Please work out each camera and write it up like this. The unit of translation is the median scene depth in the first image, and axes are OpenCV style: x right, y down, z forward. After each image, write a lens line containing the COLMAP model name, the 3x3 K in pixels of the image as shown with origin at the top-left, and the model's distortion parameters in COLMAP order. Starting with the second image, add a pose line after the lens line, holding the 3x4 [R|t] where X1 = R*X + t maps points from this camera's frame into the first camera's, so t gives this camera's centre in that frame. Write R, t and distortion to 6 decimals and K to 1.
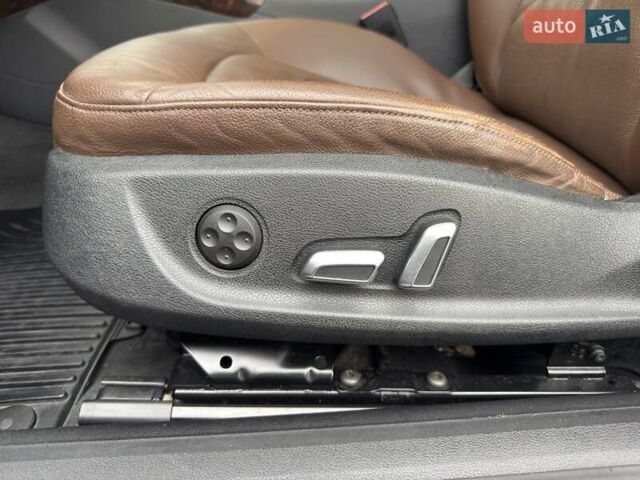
lens RADIAL K [[887.1, 0, 320.0], [0, 887.1, 240.0], [0, 0, 1]] dist [0.220765, -0.517631]
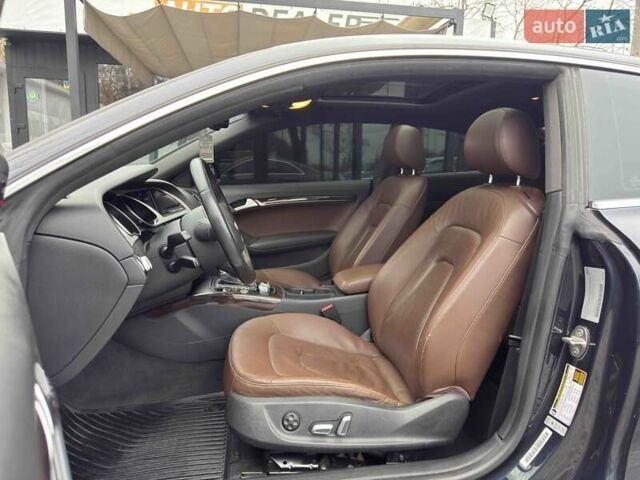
lens RADIAL K [[447.8, 0, 320.1], [0, 447.8, 237.1], [0, 0, 1]] dist [0.086973, -0.147296]
pose [[0.998852, -0.006208, 0.047493, -0.065037], [0.023082, 0.931217, -0.363735, -0.029272], [-0.041968, 0.364413, 0.930291, -1.036600]]
